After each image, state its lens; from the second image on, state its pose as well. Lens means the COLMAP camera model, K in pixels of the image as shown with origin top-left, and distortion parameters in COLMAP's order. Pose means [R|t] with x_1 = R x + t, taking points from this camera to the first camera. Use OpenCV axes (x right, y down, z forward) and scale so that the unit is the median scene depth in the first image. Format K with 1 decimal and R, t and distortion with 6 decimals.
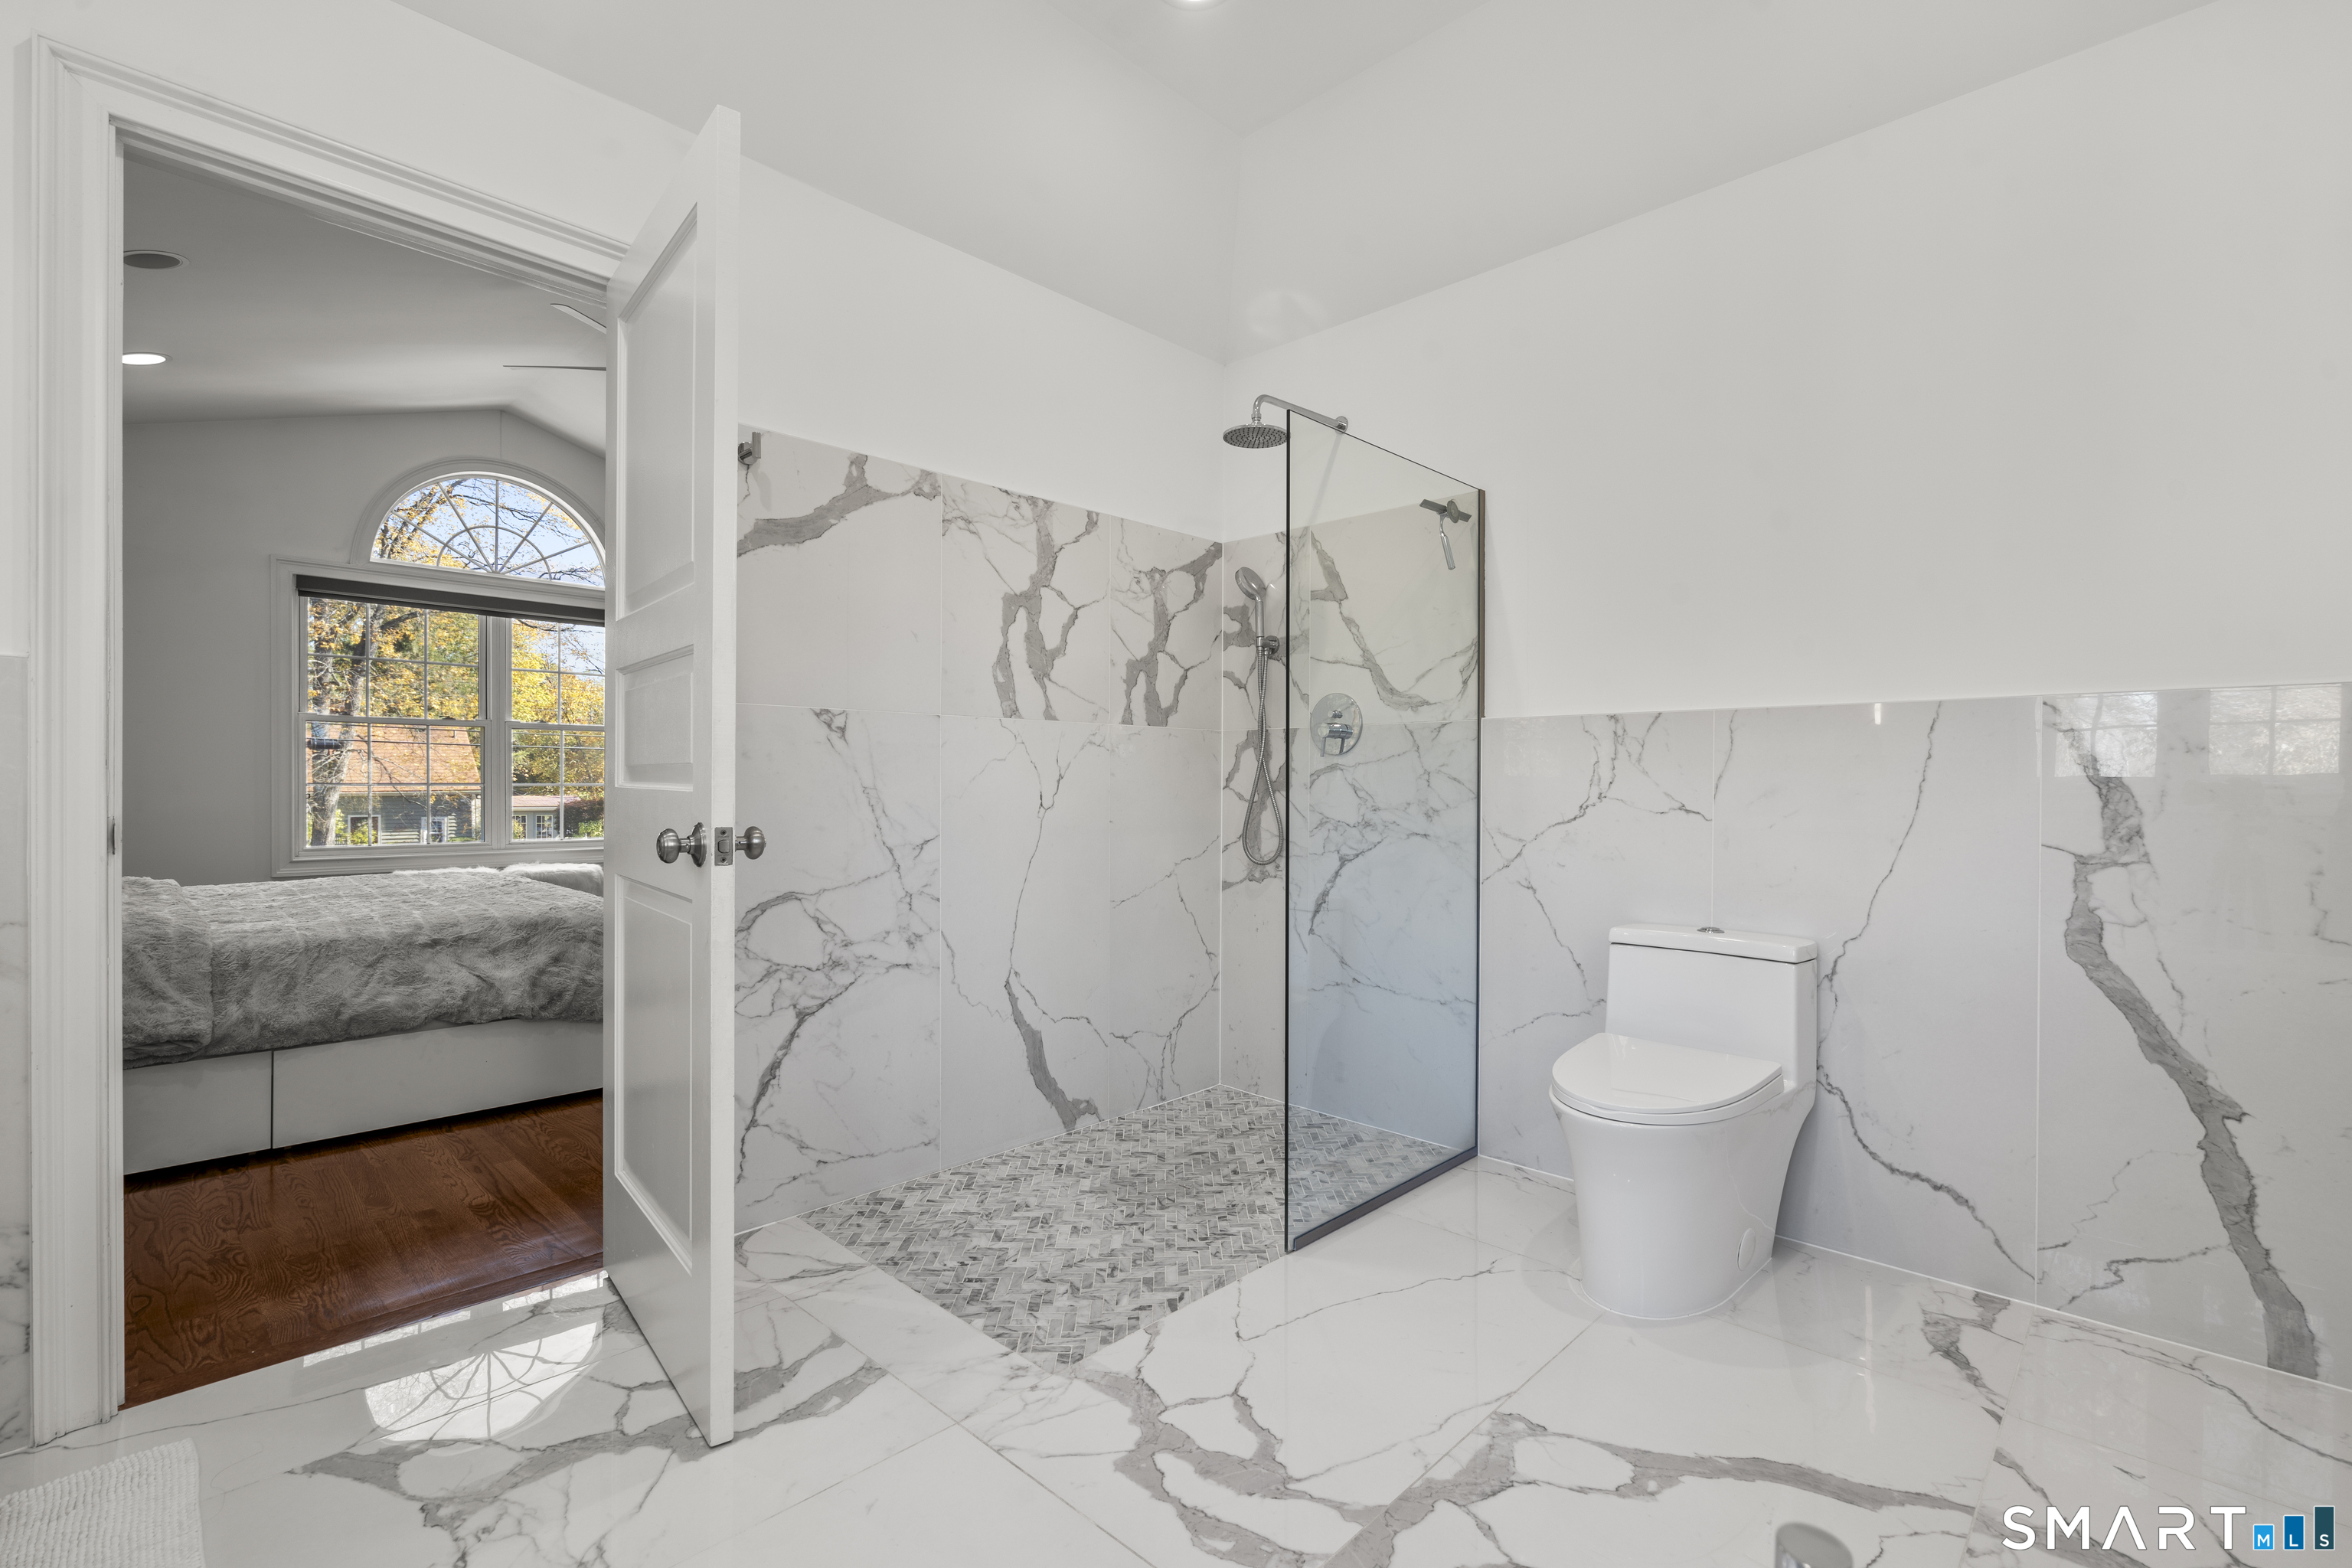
lens RADIAL K [[1044.7, 0, 1171.5], [0, 1044.7, 794.1], [0, 0, 1]] dist [-0.012274, -0.000376]
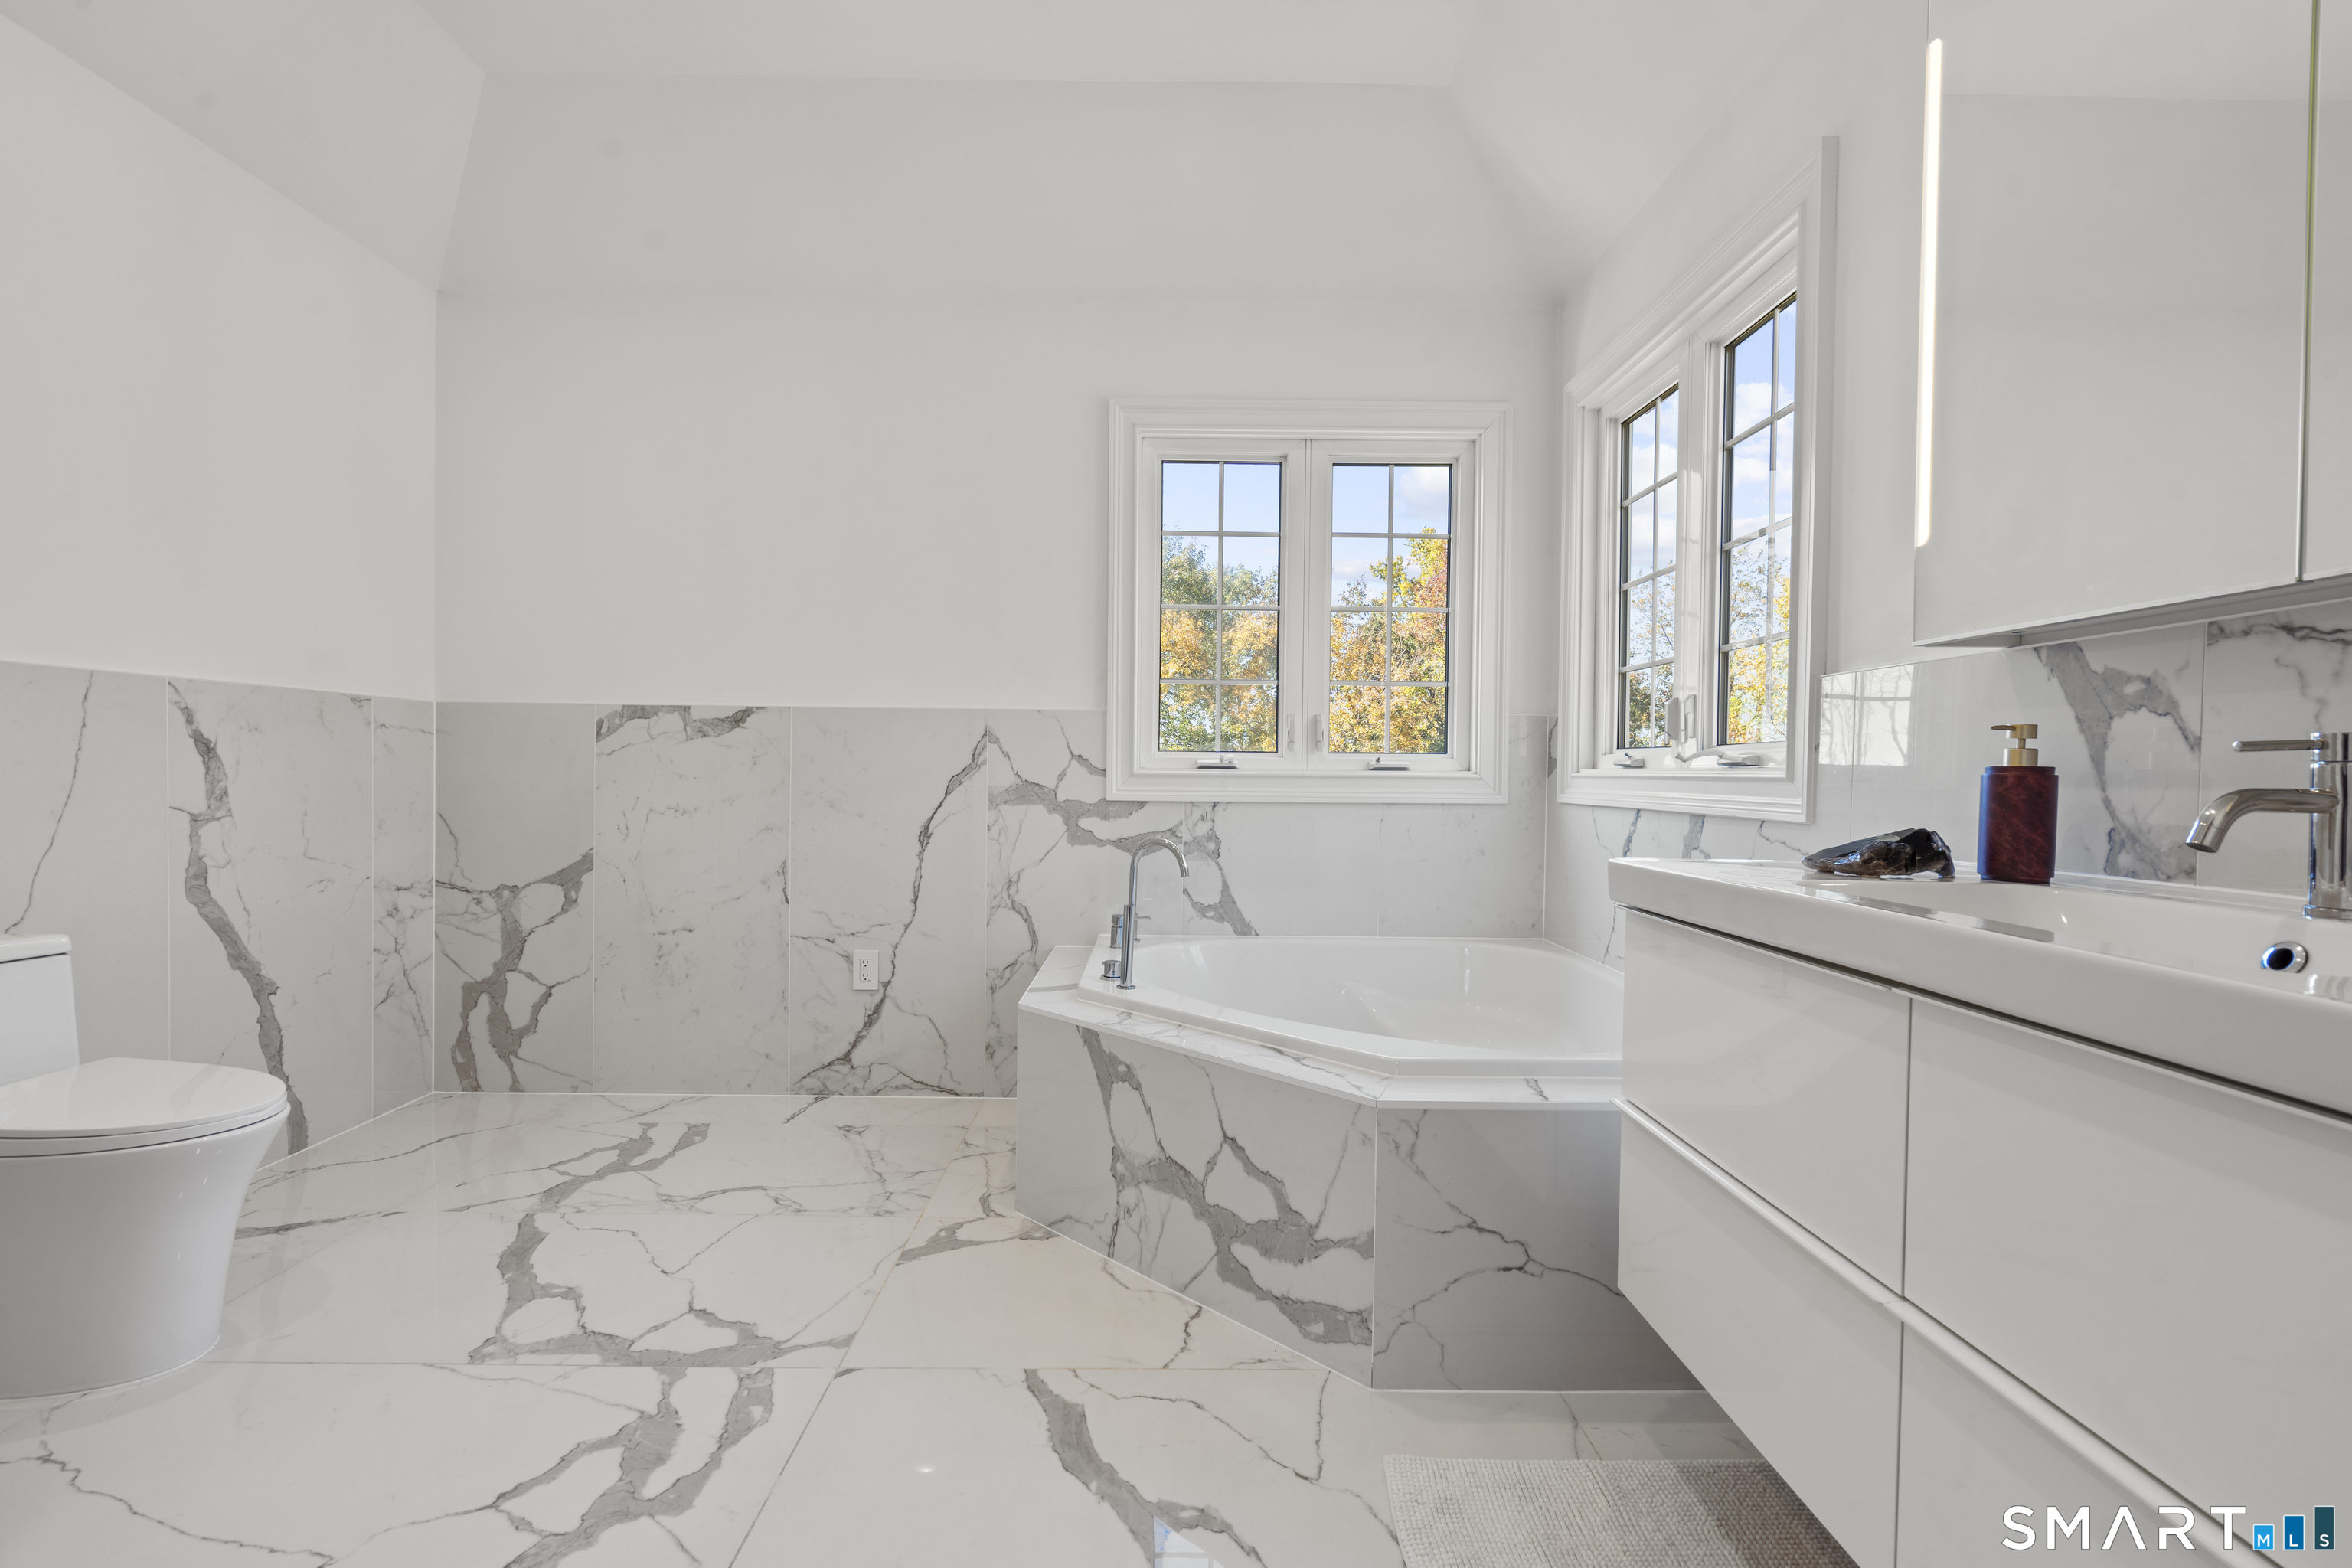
lens RADIAL K [[1044.7, 0, 1175.5], [0, 1044.7, 778.3], [0, 0, 1]] dist [-0.012274, -0.000376]
pose [[-0.703097, -0.019156, 0.710836, -0.795135], [-0.011725, 0.999814, 0.015345, -0.014150], [-0.710997, 0.002454, -0.703191, 1.065363]]
